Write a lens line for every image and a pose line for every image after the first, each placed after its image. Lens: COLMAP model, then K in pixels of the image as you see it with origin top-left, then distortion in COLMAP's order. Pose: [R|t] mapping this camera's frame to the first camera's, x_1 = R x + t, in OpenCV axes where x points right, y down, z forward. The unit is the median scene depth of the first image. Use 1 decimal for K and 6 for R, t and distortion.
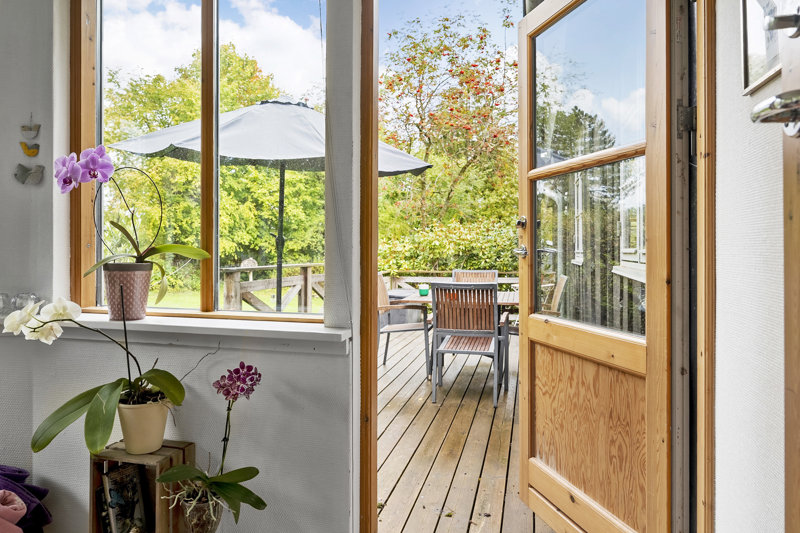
lens RADIAL K [[538.3, 0, 394.4], [0, 538.3, 243.0], [0, 0, 1]] dist [-0.024095, 0.009661]
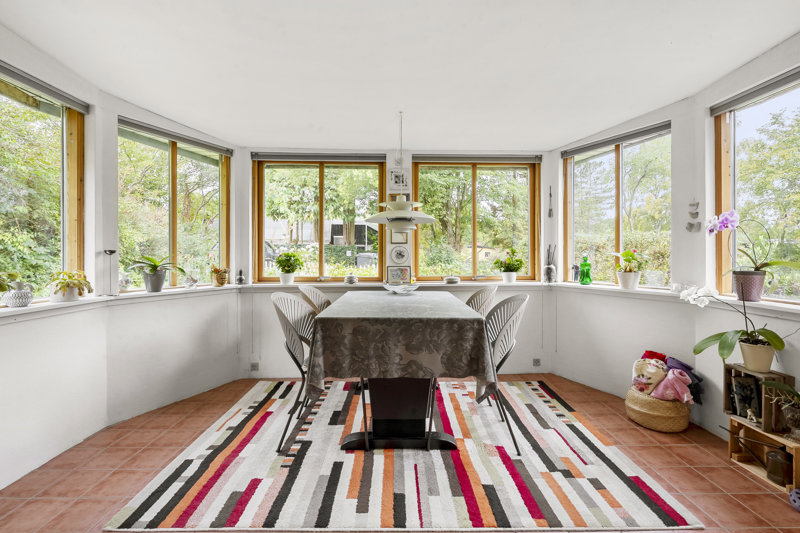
lens RADIAL K [[364.1, 0, 400.4], [0, 364.1, 260.8], [0, 0, 1]] dist [-0.002365, 0.000304]
pose [[0.265102, 0.005891, -0.964202, 0.427499], [0.014769, 0.999839, 0.010169, -0.031015], [0.964107, -0.016936, 0.264973, -0.540171]]
